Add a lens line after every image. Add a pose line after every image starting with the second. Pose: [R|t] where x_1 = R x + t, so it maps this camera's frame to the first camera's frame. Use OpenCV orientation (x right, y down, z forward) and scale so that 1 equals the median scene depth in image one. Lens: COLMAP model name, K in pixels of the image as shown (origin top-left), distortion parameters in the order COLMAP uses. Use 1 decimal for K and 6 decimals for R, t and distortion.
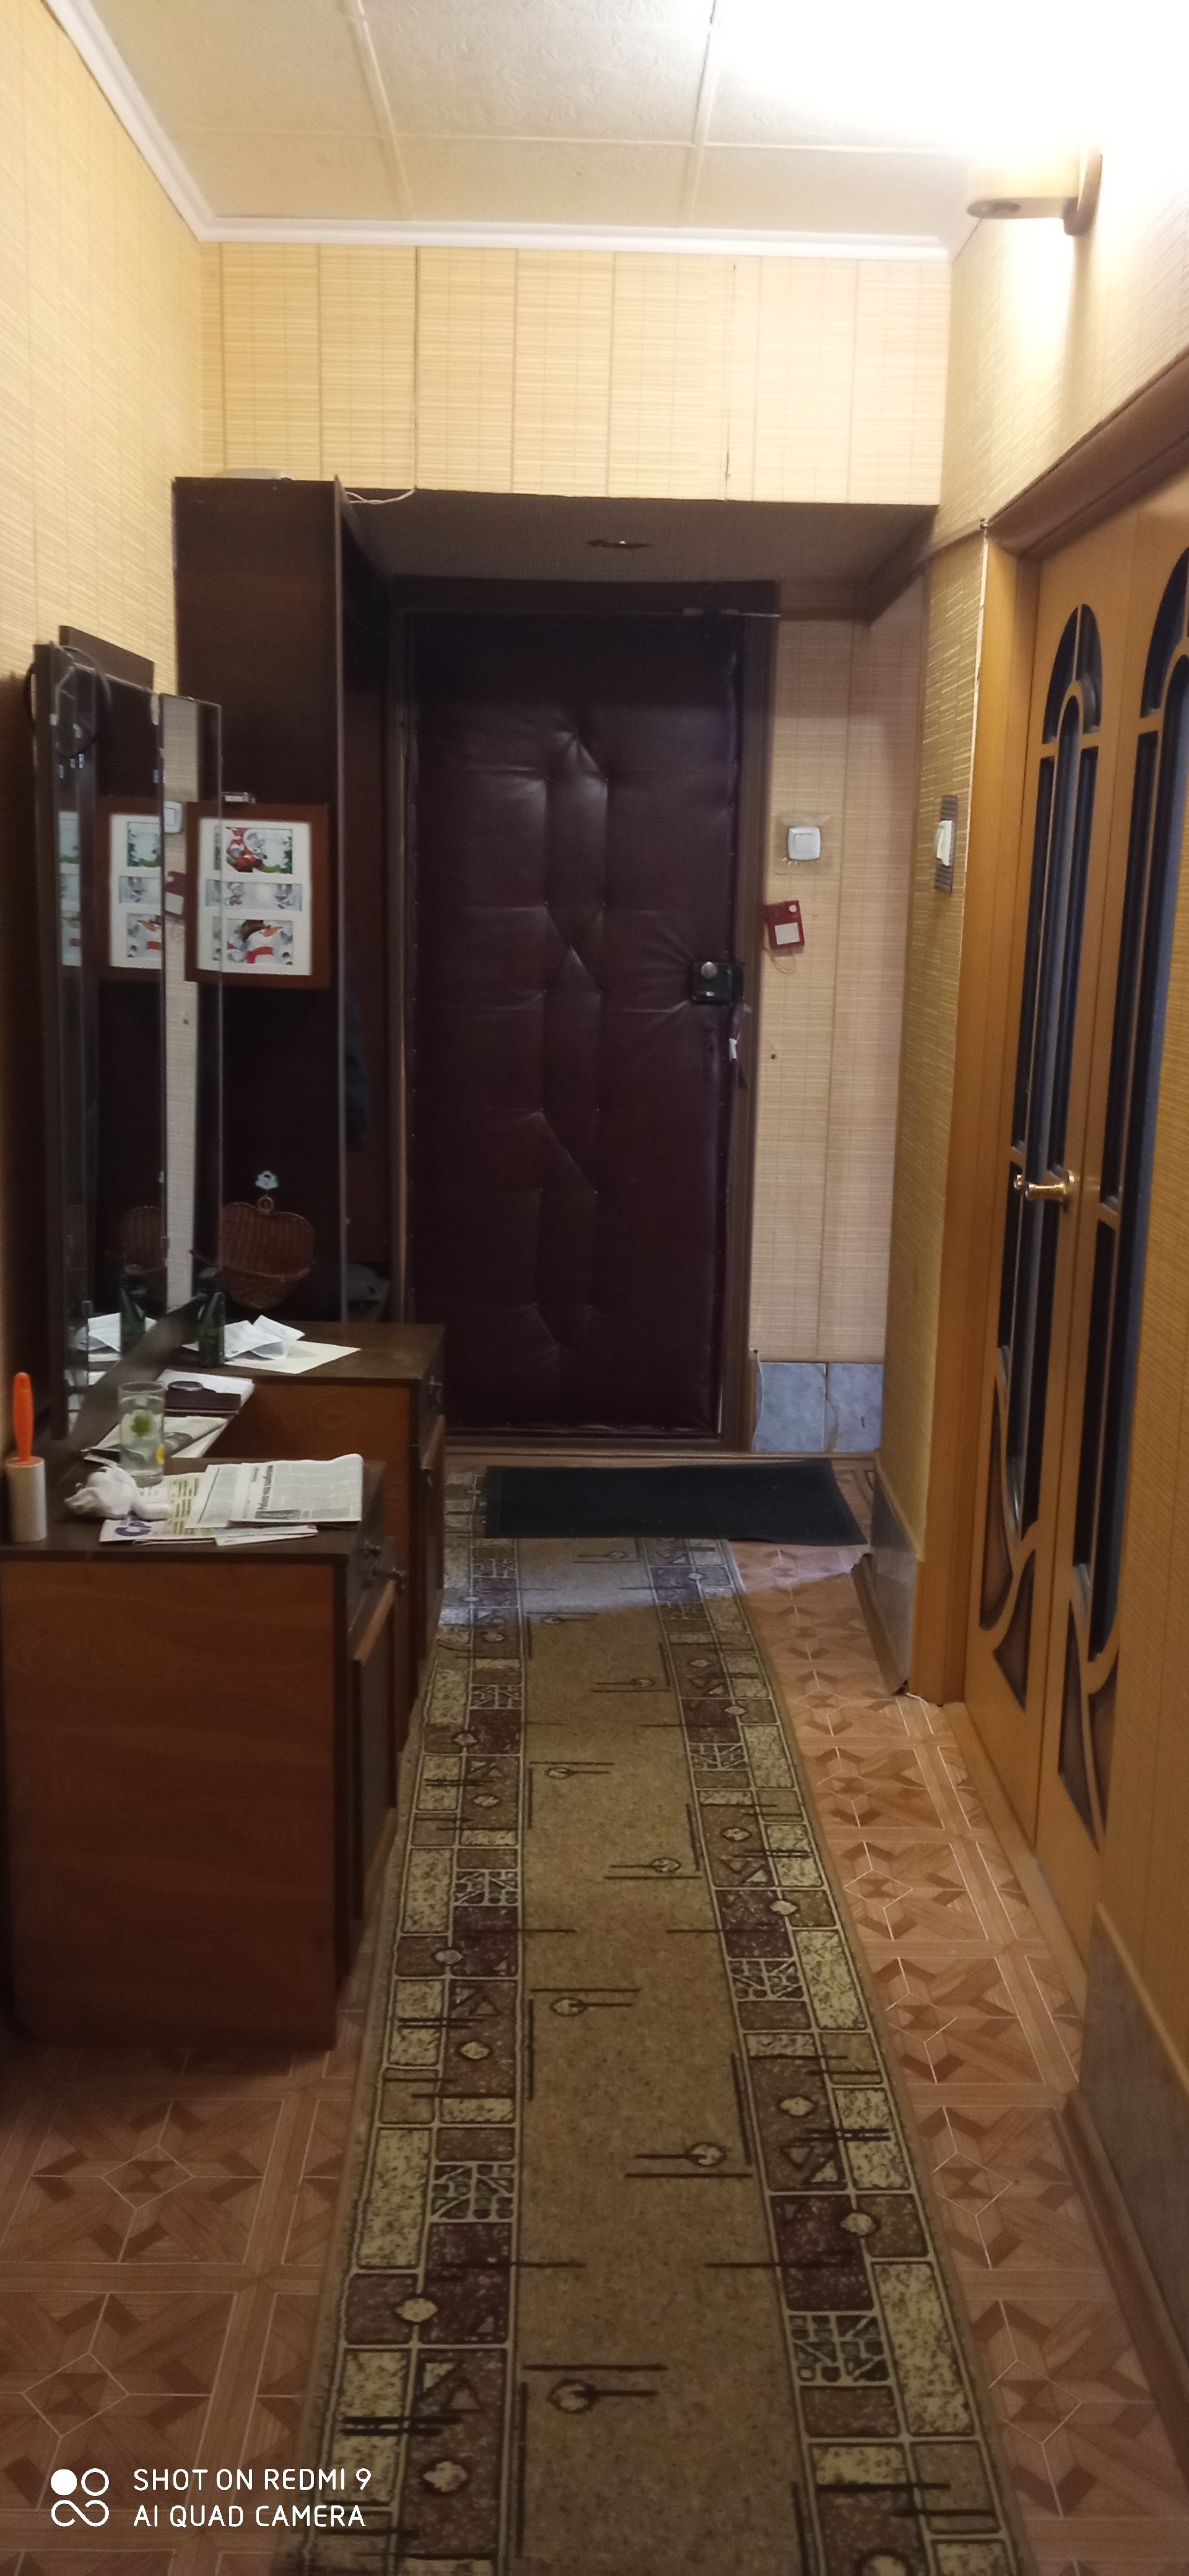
lens RADIAL K [[2124.2, 0, 599.6], [0, 2124.2, 1292.1], [0, 0, 1]] dist [0.096198, -0.197362]
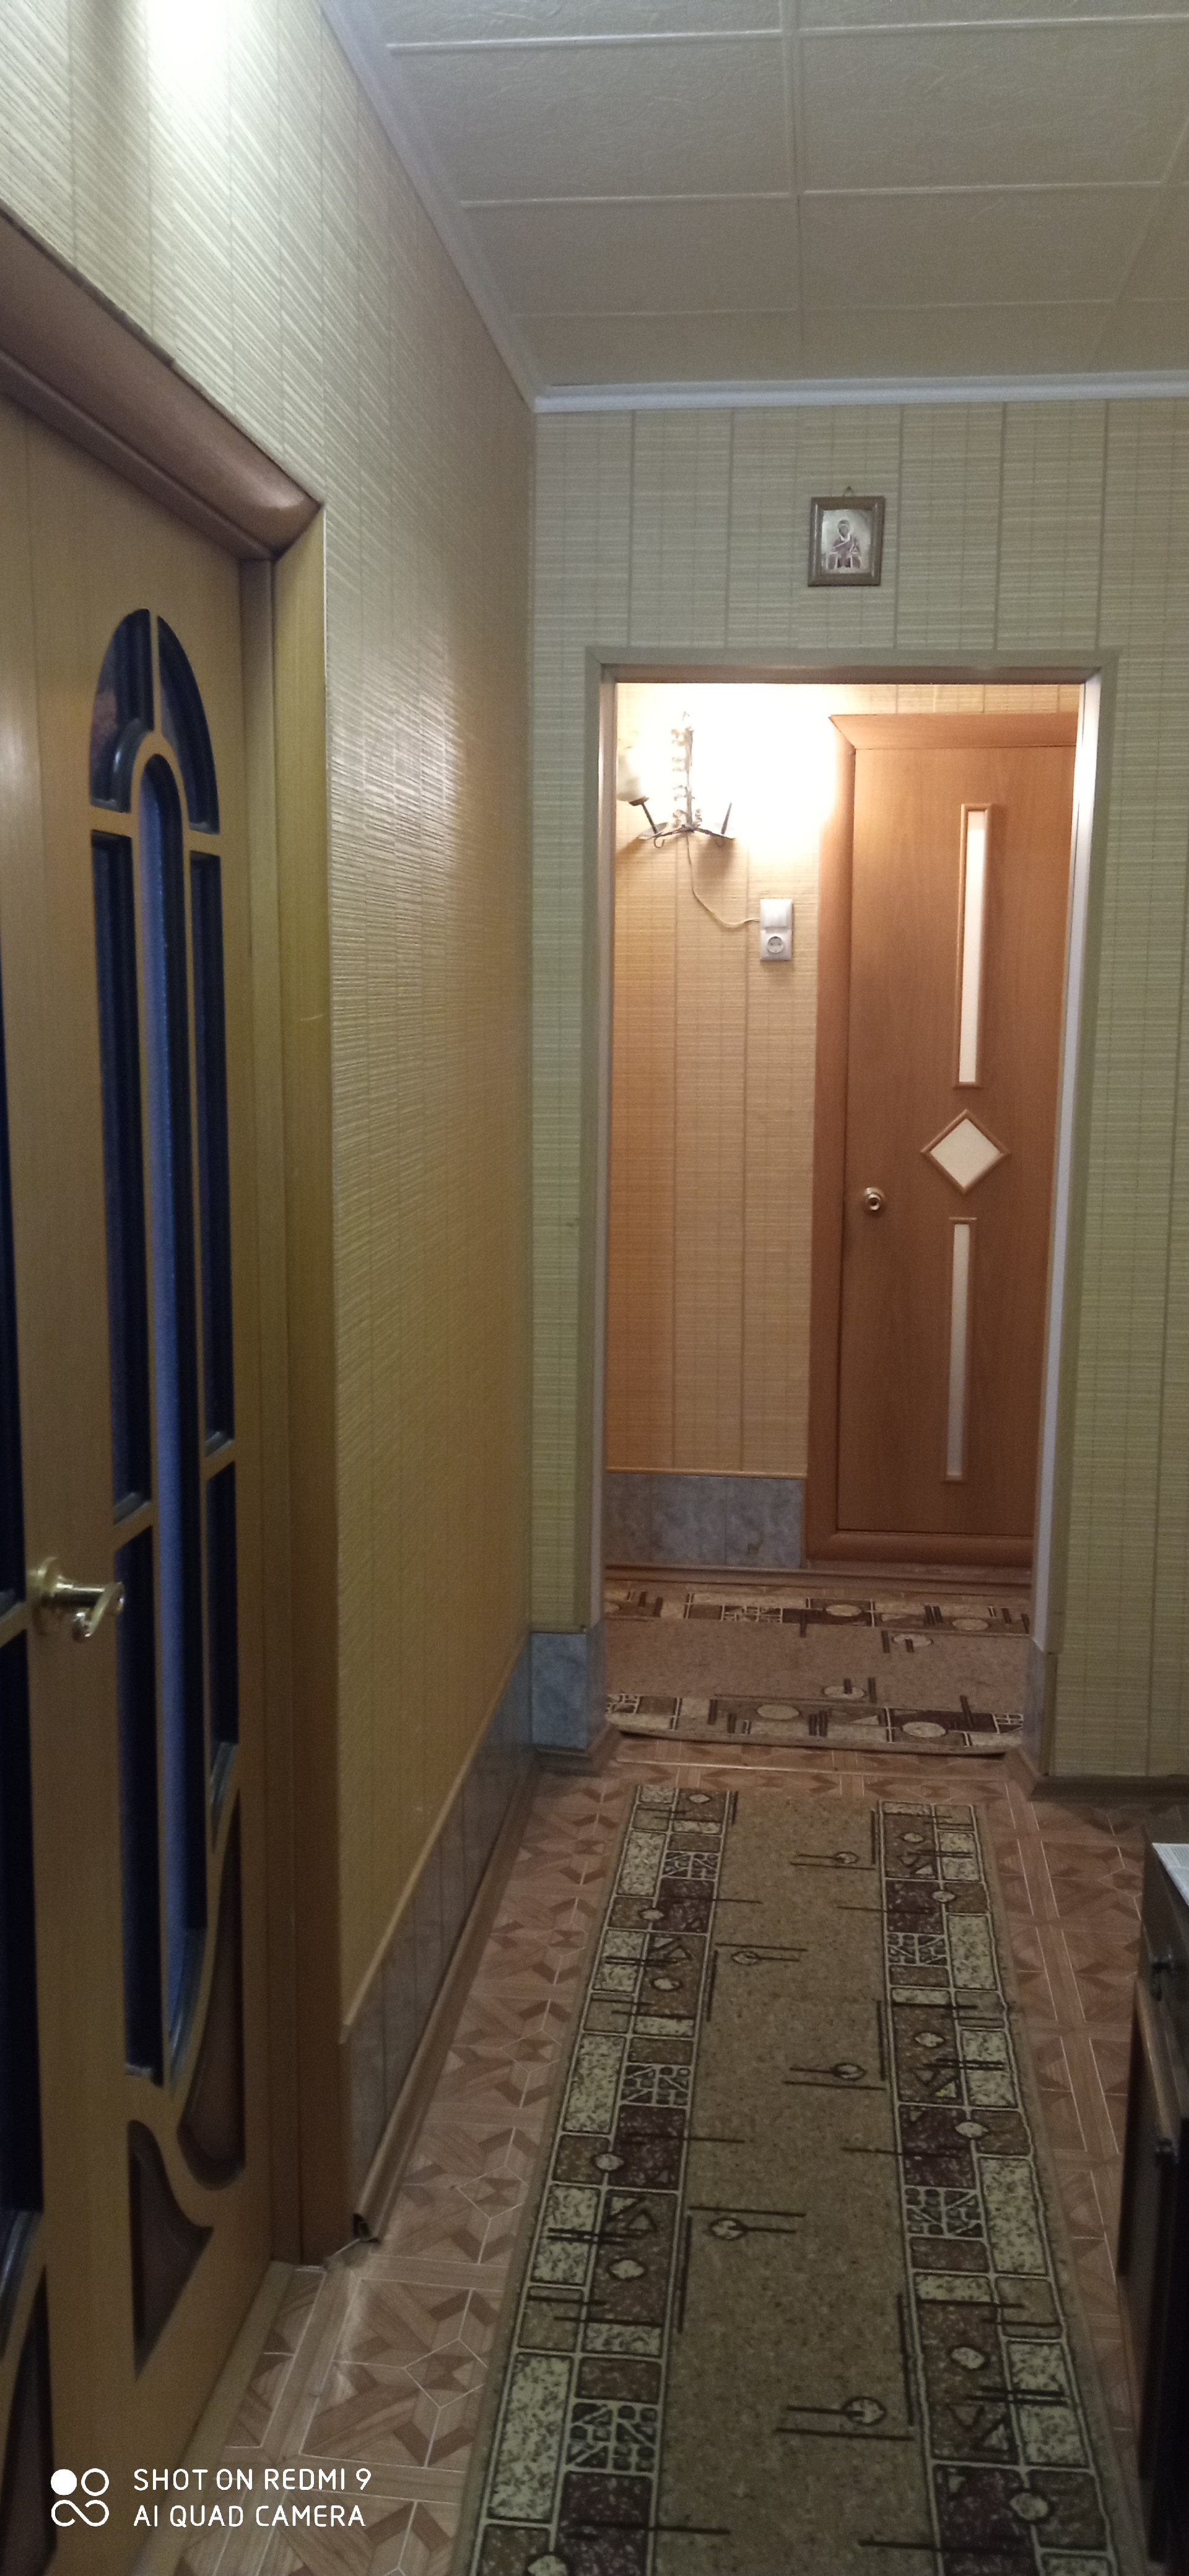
lens RADIAL K [[2124.2, 0, 599.6], [0, 2124.2, 1291.5], [0, 0, 1]] dist [0.096198, -0.197362]
pose [[-0.993281, -0.044580, 0.106798, 0.019879], [-0.006249, 0.942143, 0.335154, -0.394206], [-0.115561, 0.332235, -0.936091, 1.861087]]
